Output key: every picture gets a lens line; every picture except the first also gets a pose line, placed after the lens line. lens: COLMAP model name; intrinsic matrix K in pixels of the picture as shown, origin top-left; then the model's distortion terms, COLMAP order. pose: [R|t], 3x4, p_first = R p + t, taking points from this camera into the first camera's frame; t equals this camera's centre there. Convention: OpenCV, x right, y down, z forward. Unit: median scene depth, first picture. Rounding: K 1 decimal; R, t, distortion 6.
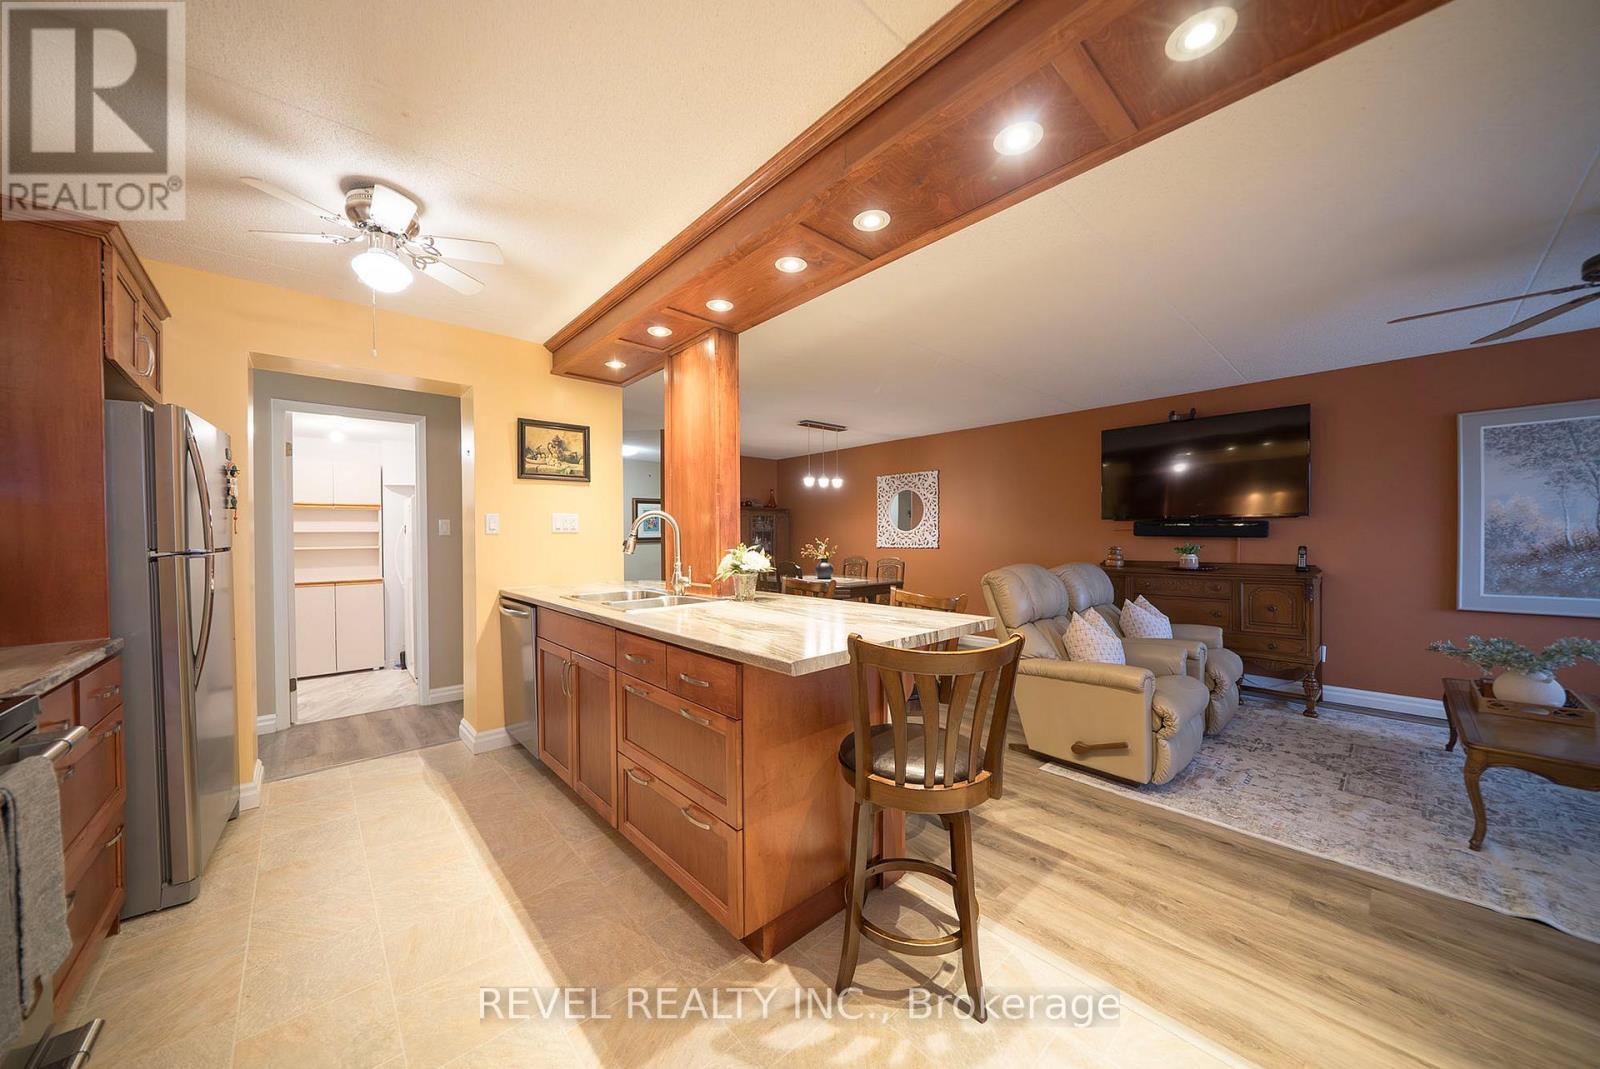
lens RADIAL K [[550.8, 0, 789.4], [0, 550.8, 537.4], [0, 0, 1]] dist [-0.004977, -0.000022]
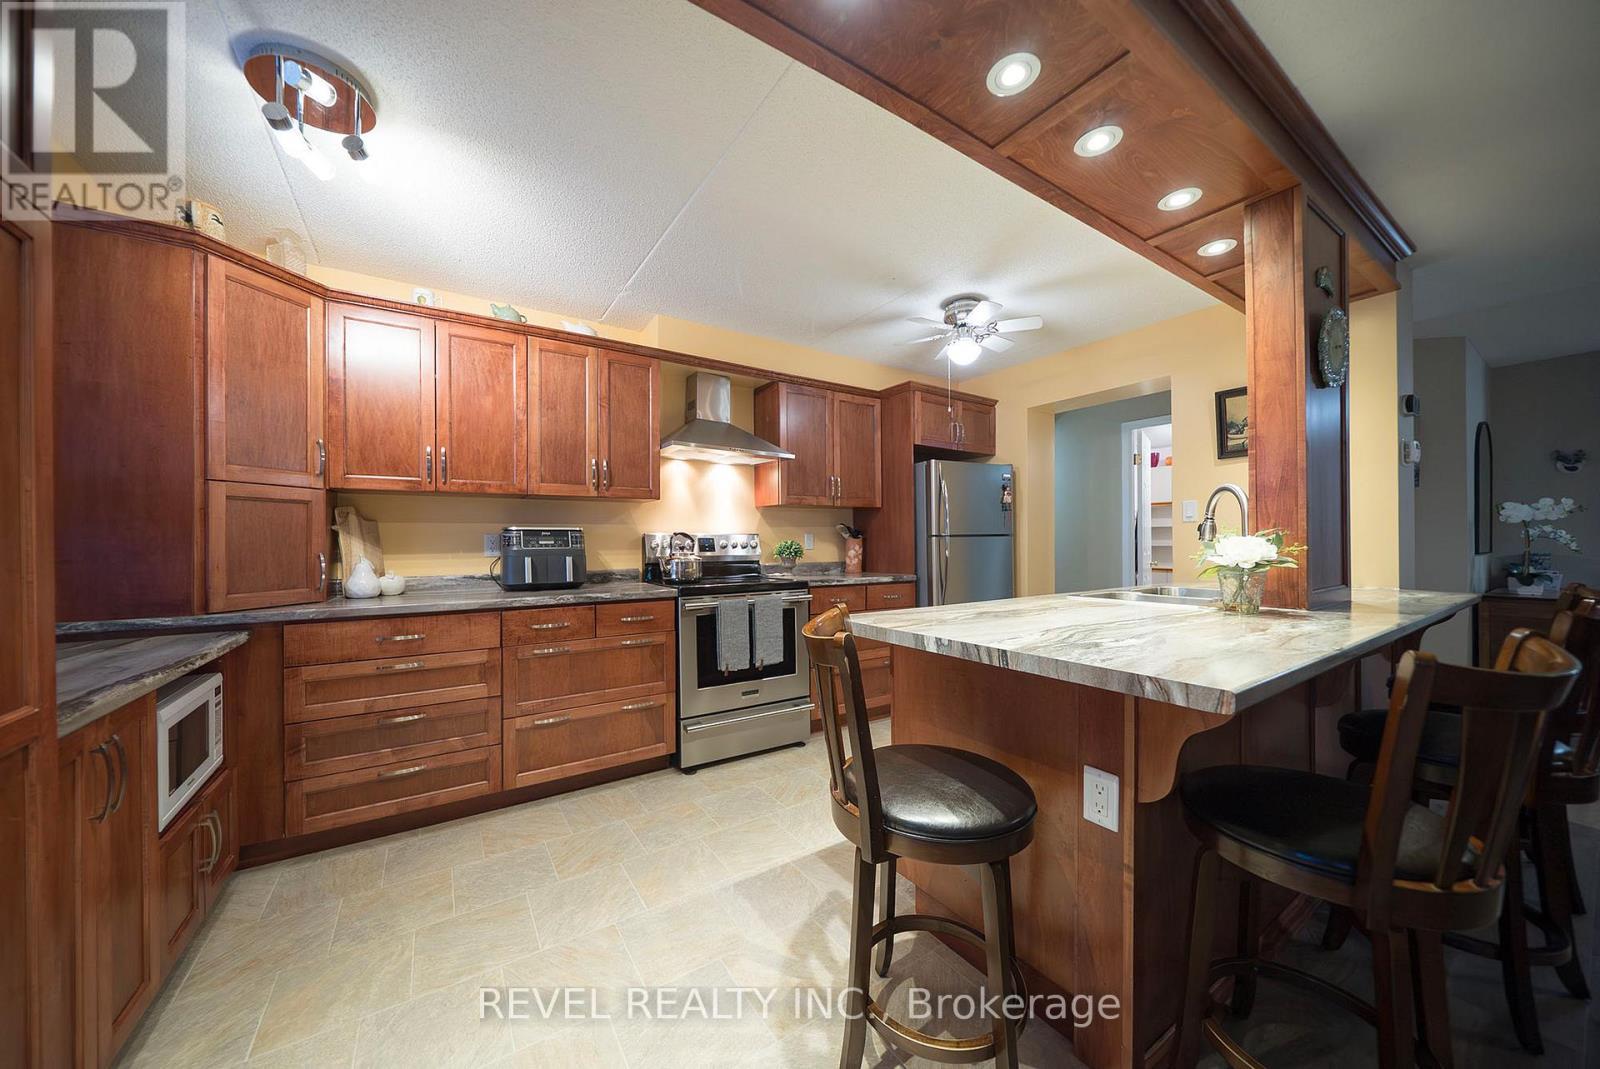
lens RADIAL K [[550.8, 0, 795.0], [0, 550.8, 542.5], [0, 0, 1]] dist [-0.004977, -0.000022]
pose [[-0.150556, 0.008535, -0.988565, 0.479056], [0.002526, 0.999963, 0.008249, 0.018500], [0.988598, -0.001255, -0.150572, 0.432668]]
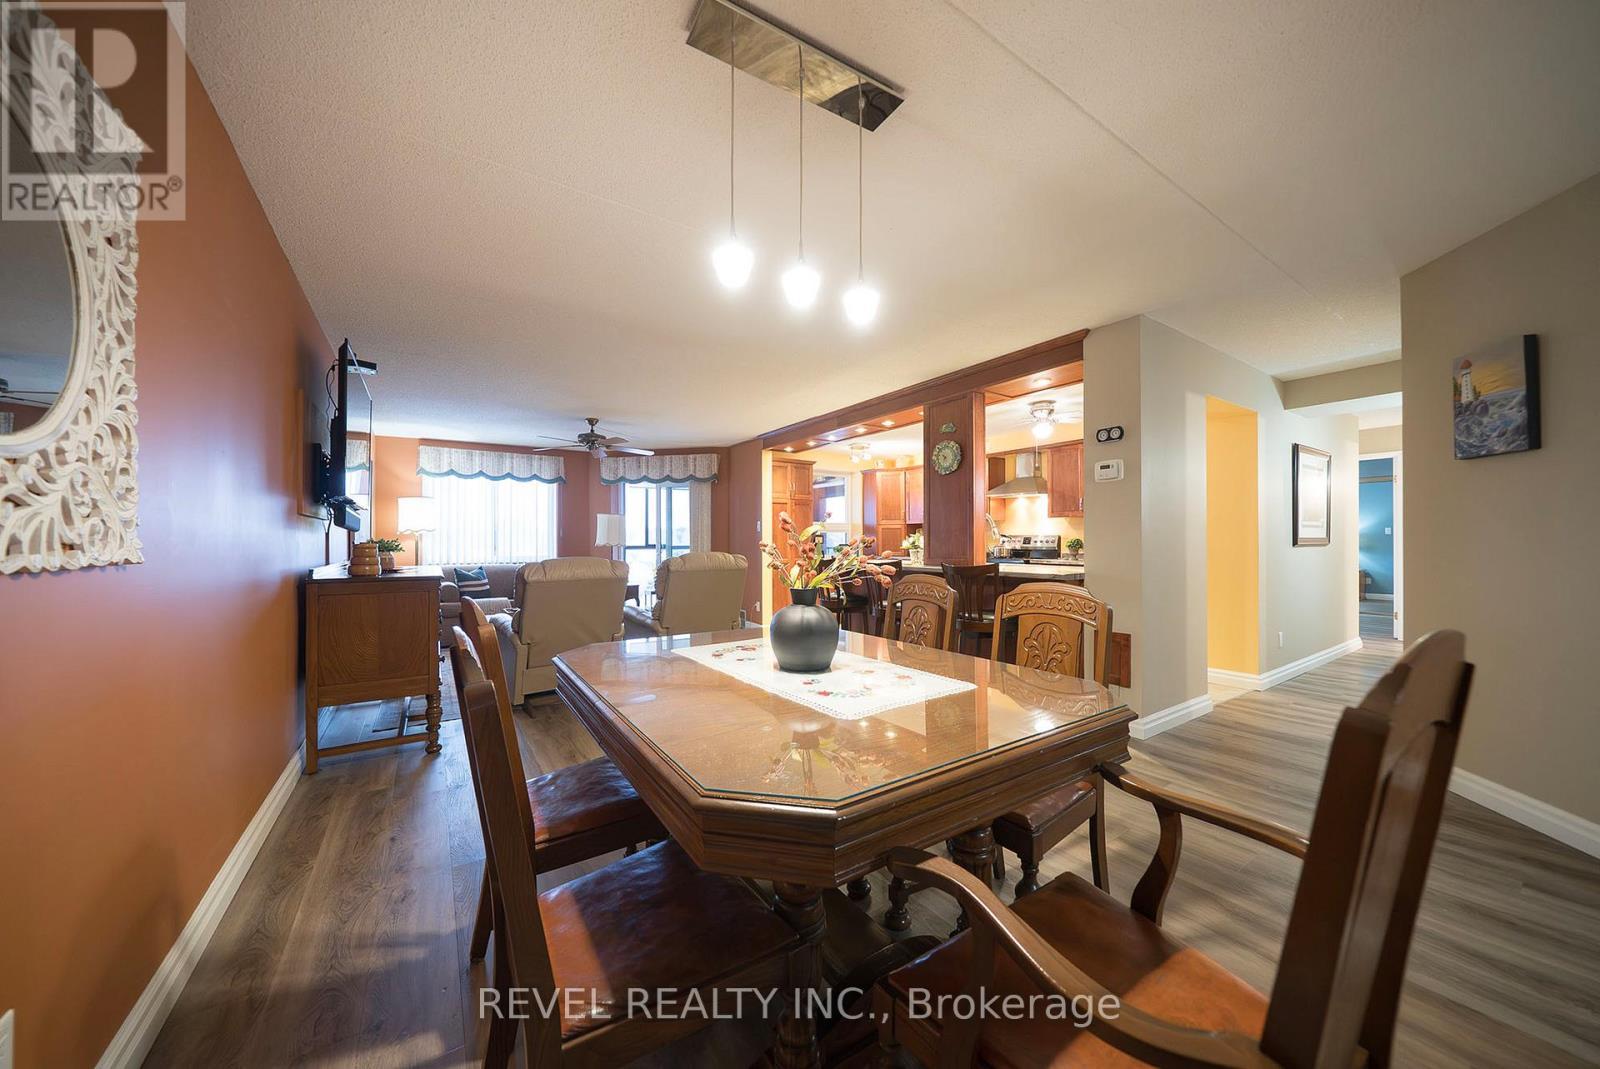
lens RADIAL K [[550.8, 0, 794.4], [0, 550.8, 540.1], [0, 0, 1]] dist [-0.004977, -0.000022]
pose [[-0.989390, 0.007520, 0.145092, 0.041310], [0.007295, 0.999971, -0.002083, 0.026841], [-0.145104, -0.001003, -0.989416, 2.154824]]
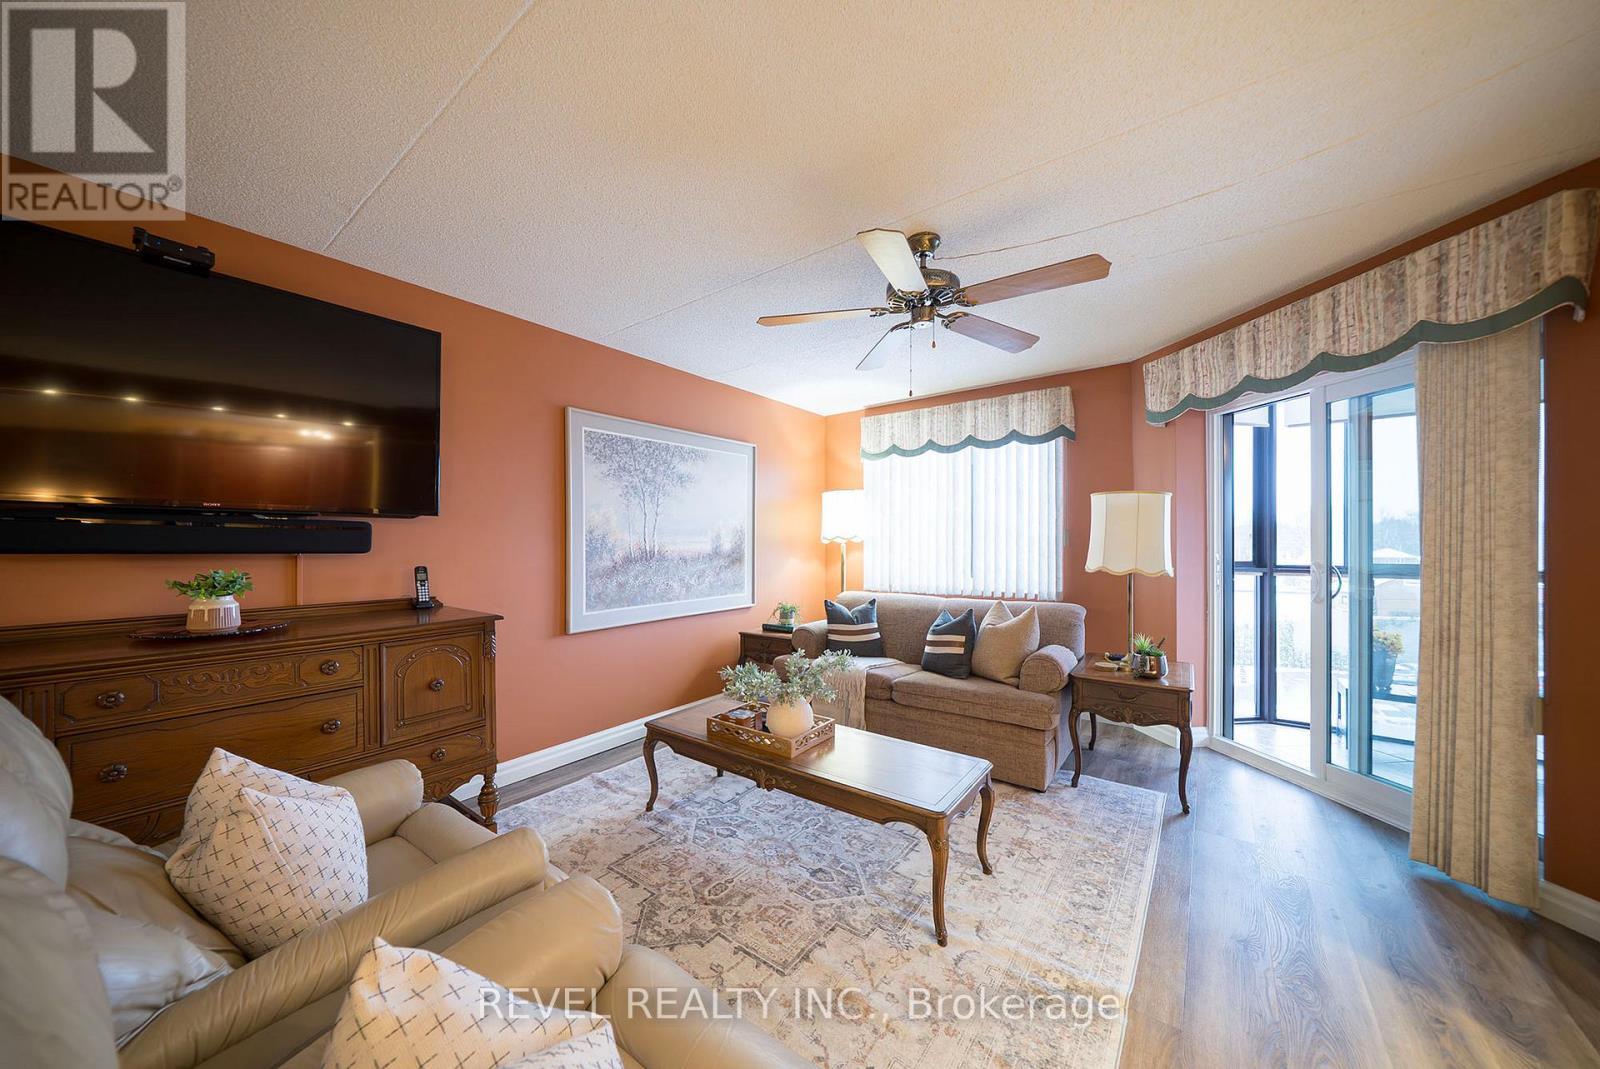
lens RADIAL K [[550.8, 0, 794.9], [0, 550.8, 542.8], [0, 0, 1]] dist [-0.004977, -0.000022]
pose [[-0.191952, 0.004416, 0.981394, 0.313728], [0.007492, 0.999967, -0.003034, -0.006099], [-0.981376, 0.006770, -0.191979, 0.836797]]
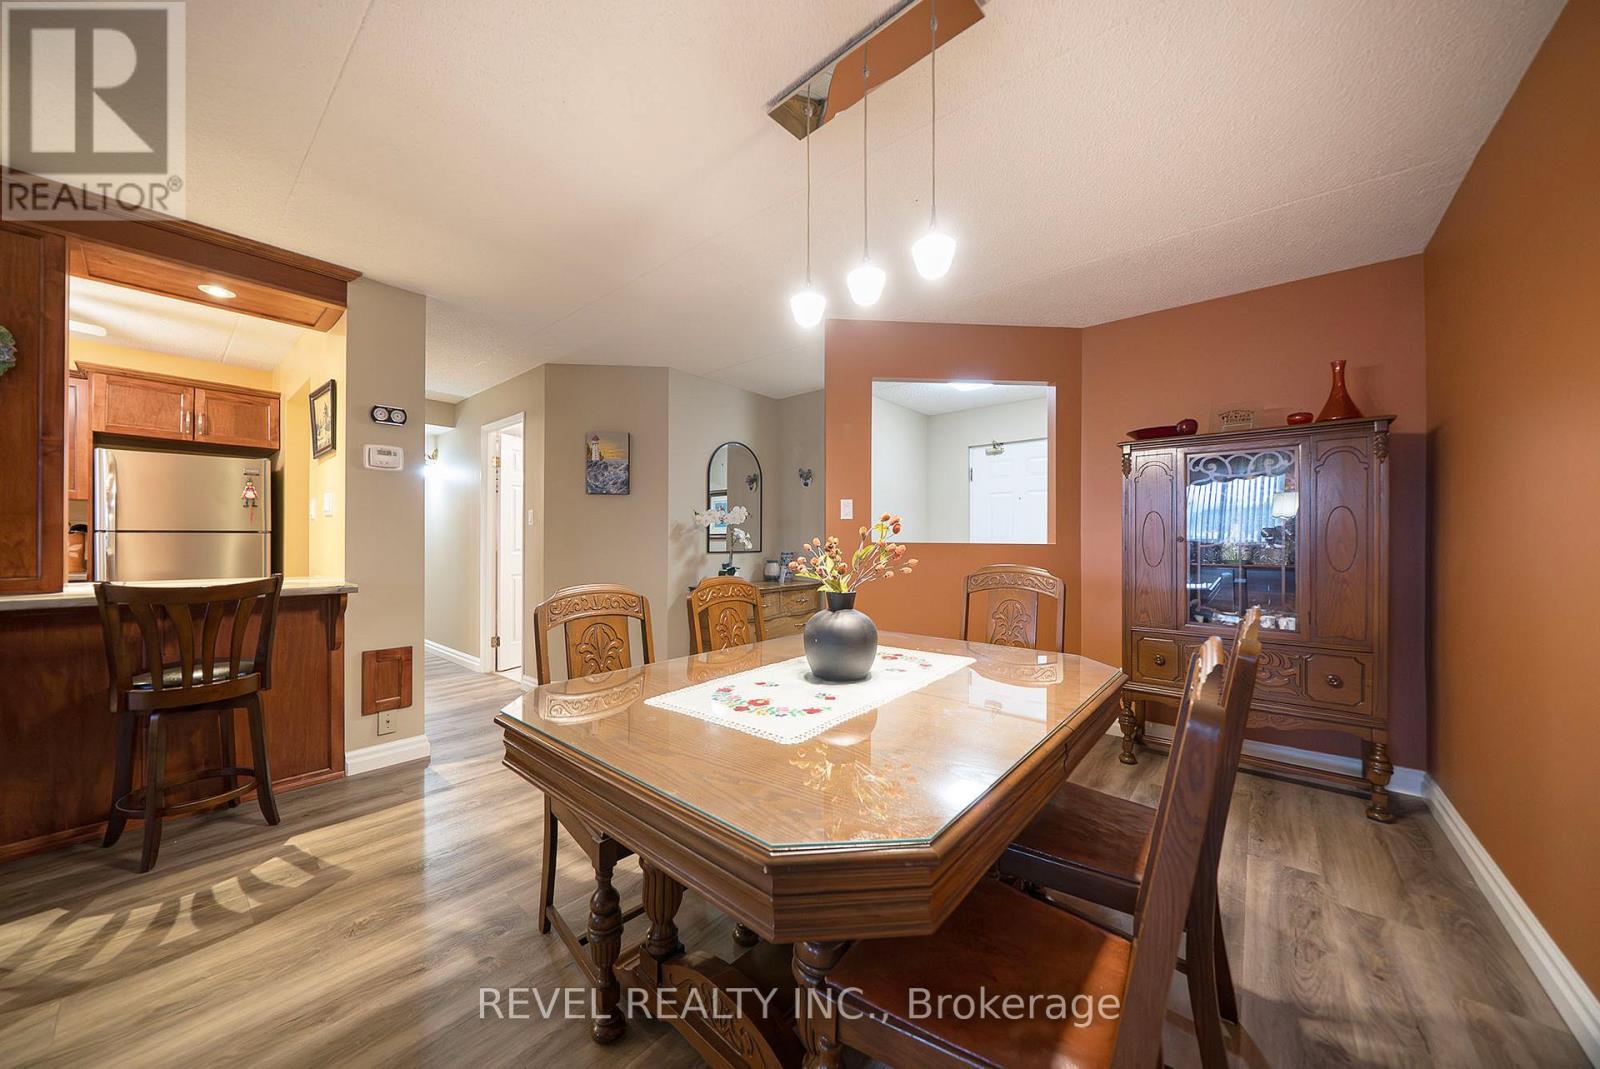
lens RADIAL K [[550.8, 0, 796.0], [0, 550.8, 542.1], [0, 0, 1]] dist [-0.004977, -0.000022]
pose [[0.141354, 0.004179, -0.989950, 0.515641], [-0.005848, 0.999977, 0.003387, 0.024159], [0.989942, 0.005311, 0.141375, 1.607790]]
